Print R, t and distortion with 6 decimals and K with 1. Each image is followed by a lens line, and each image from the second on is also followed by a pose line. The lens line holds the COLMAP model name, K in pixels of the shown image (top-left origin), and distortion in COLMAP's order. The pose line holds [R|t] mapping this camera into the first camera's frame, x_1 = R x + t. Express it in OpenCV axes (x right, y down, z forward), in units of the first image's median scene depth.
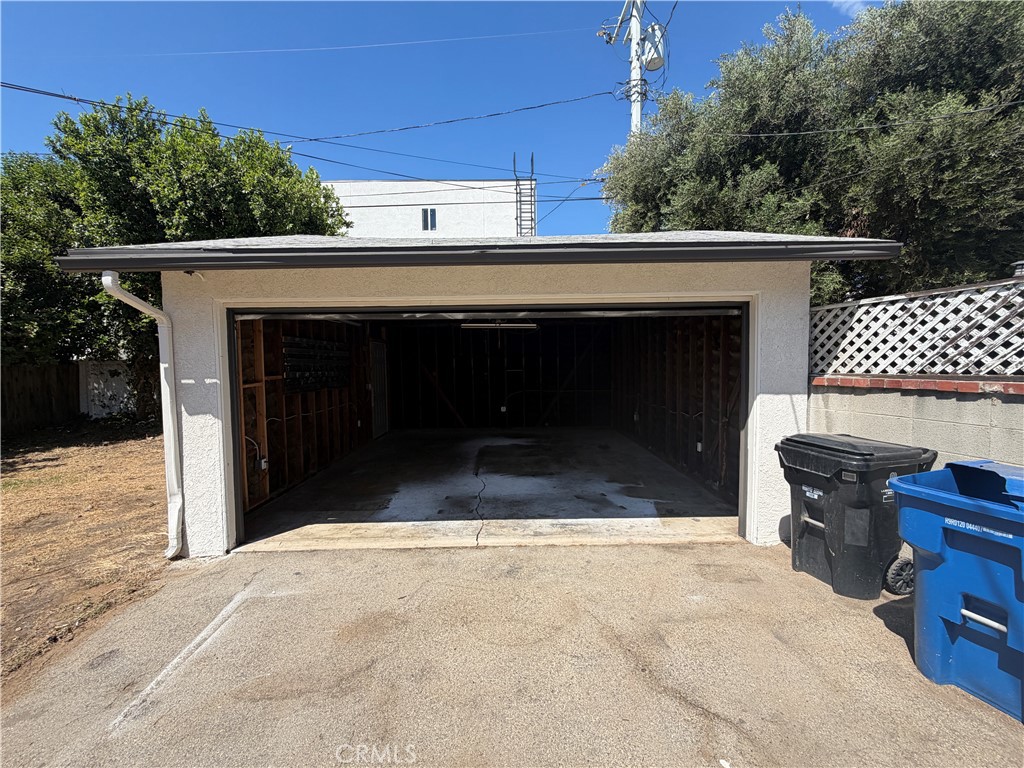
lens RADIAL K [[408.5, 0, 507.6], [0, 408.5, 385.1], [0, 0, 1]] dist [-0.000466, -0.000255]
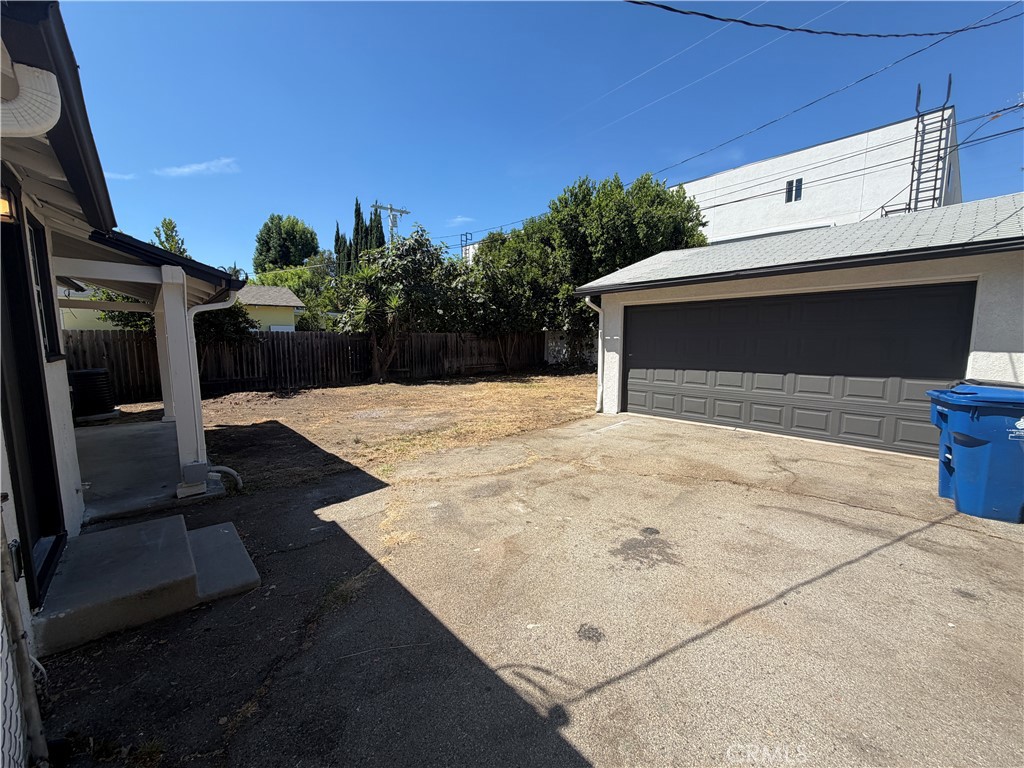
lens RADIAL K [[408.5, 0, 509.9], [0, 408.5, 385.2], [0, 0, 1]] dist [-0.000466, -0.000255]
pose [[0.664395, 0.094110, -0.741433, 0.266692], [-0.040330, 0.995110, 0.090169, 0.030733], [0.746293, -0.030006, 0.664941, -0.431526]]
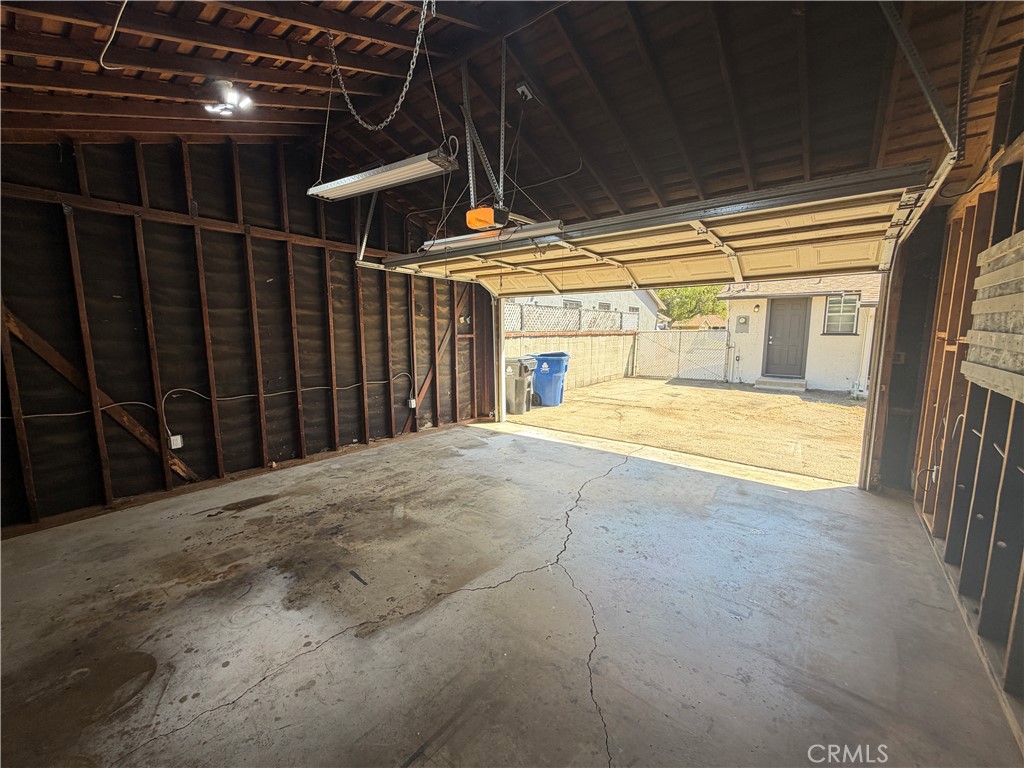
lens RADIAL K [[408.5, 0, 512.8], [0, 408.5, 383.1], [0, 0, 1]] dist [-0.000466, -0.000255]
pose [[-0.789363, -0.066419, 0.610324, -0.268119], [0.043910, 0.985477, 0.164036, -0.047121], [-0.612355, 0.156283, -0.774982, 1.102092]]
